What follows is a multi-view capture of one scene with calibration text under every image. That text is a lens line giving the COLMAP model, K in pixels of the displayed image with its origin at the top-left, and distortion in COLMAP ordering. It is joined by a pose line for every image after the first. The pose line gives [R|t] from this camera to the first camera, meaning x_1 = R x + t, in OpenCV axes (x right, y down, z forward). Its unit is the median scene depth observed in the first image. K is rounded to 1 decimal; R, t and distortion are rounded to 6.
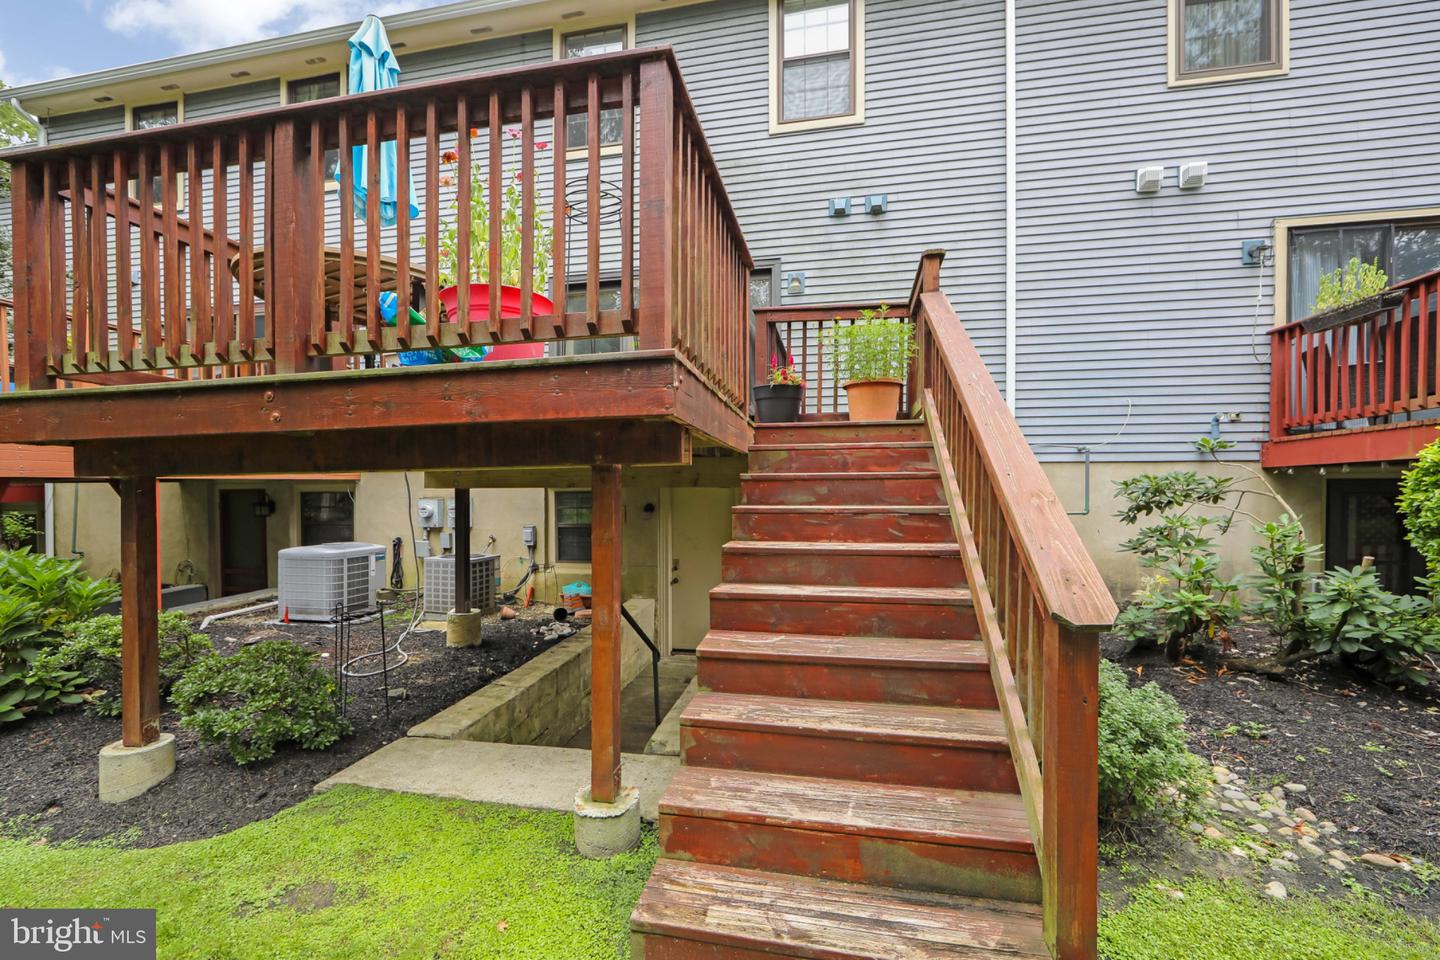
lens RADIAL K [[596.8, 0, 684.5], [0, 596.8, 508.6], [0, 0, 1]] dist [-0.002834, -0.000205]
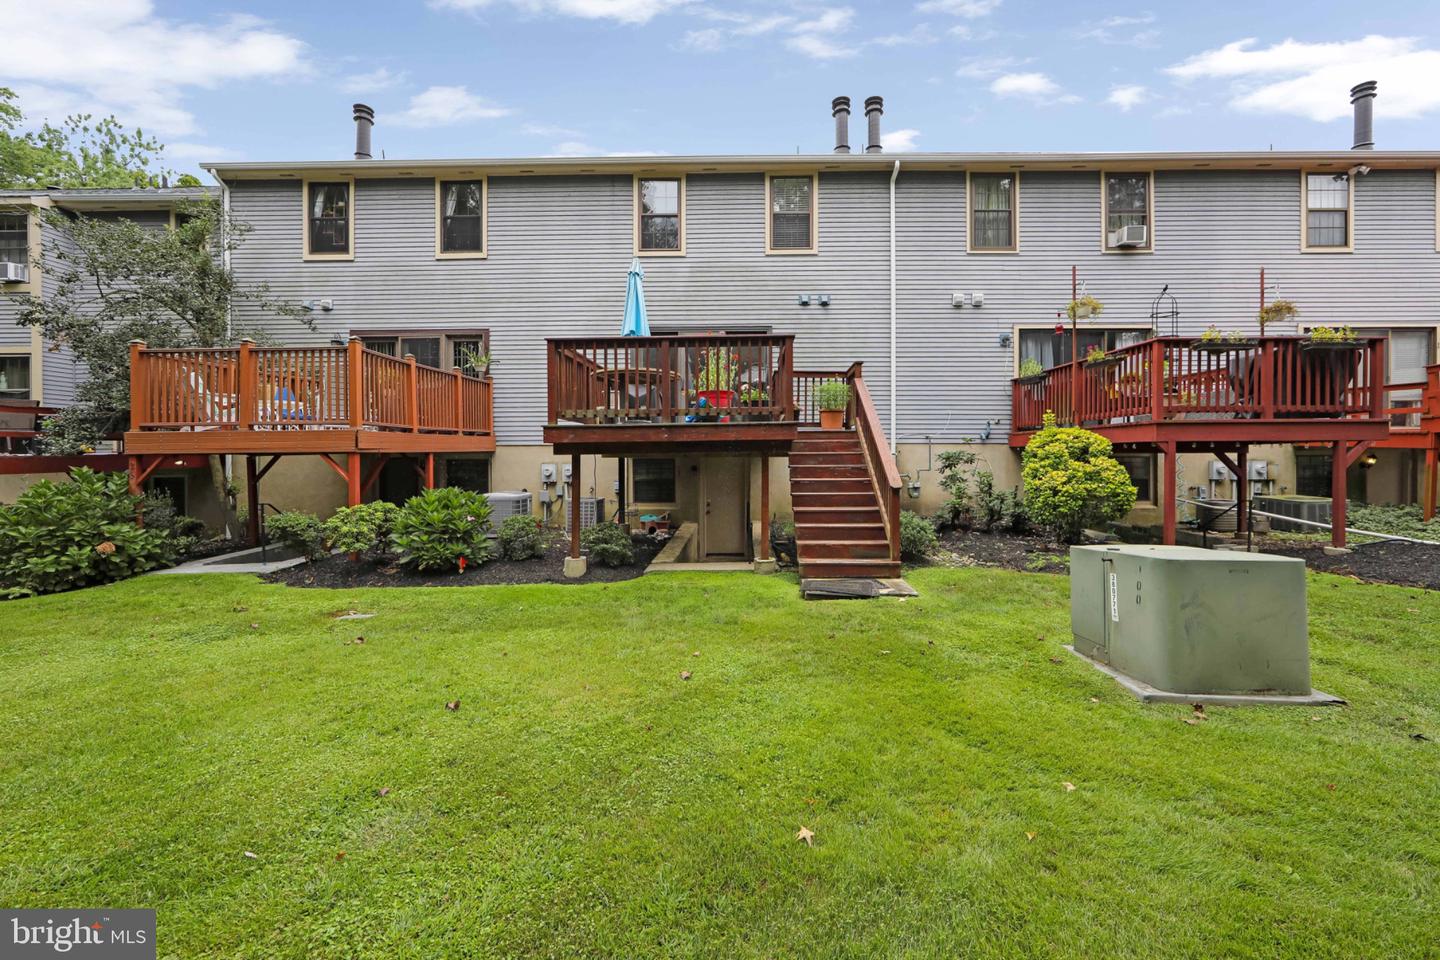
lens RADIAL K [[574.0, 0, 716.3], [0, 574.0, 475.3], [0, 0, 1]] dist [-0.001856, -0.000056]
pose [[0.983661, -0.006480, 0.179913, -0.362090], [0.005862, 0.999975, 0.003969, 0.014192], [-0.179934, -0.002850, 0.983675, -0.748060]]
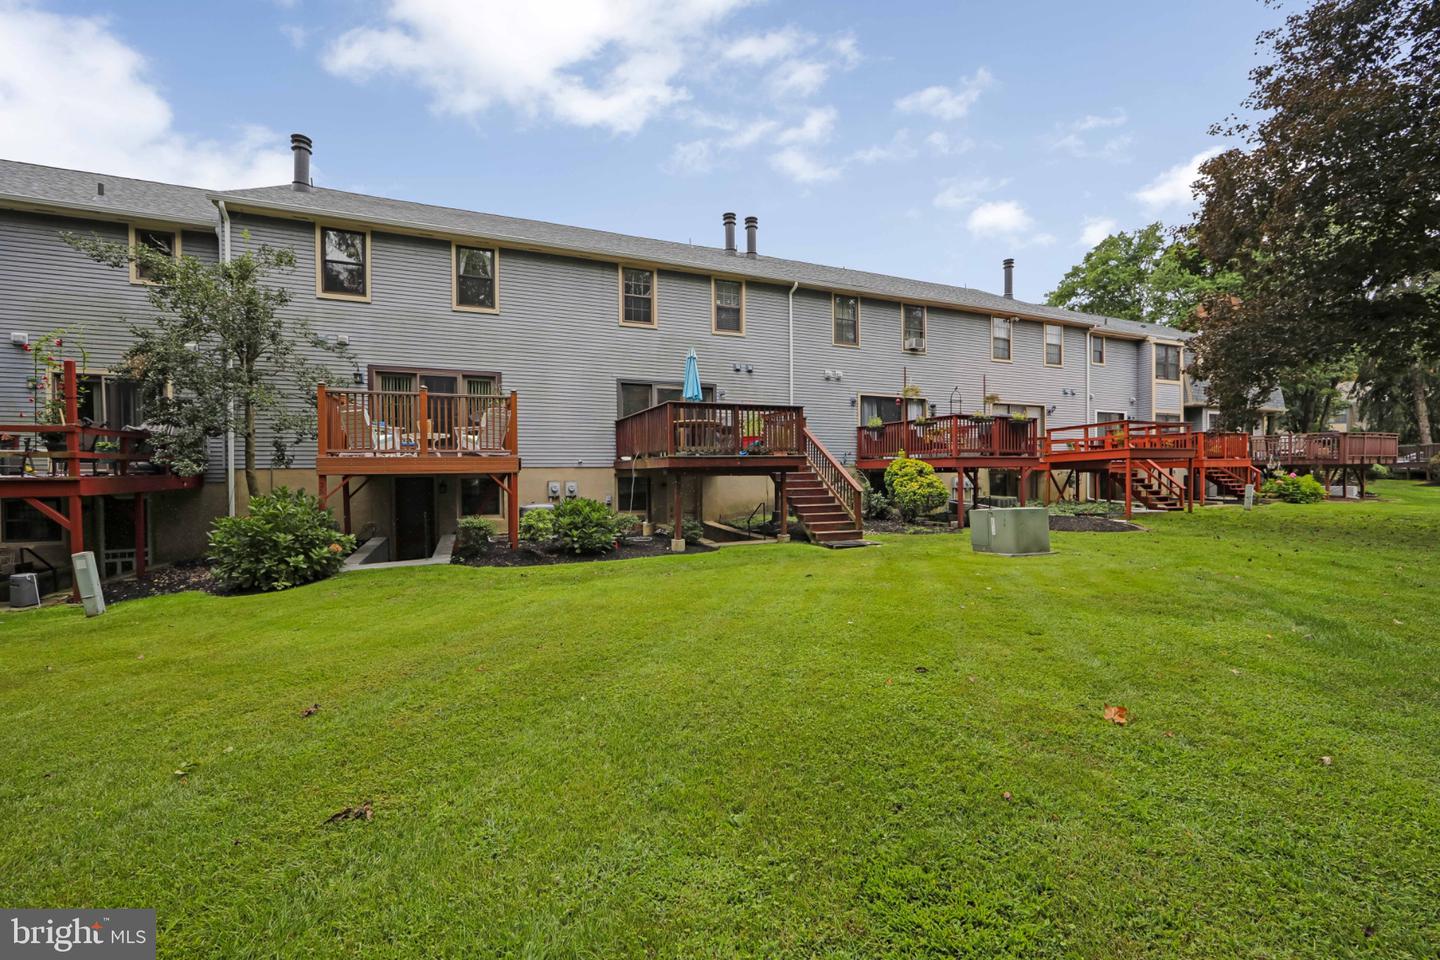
lens RADIAL K [[545.0, 0, 709.2], [0, 545.0, 496.1], [0, 0, 1]] dist [0.001101, 0.000048]
pose [[0.846838, -0.023420, 0.531335, -1.289571], [0.019914, 0.999726, 0.012326, 0.025771], [-0.531478, 0.000143, 0.847072, -1.090268]]
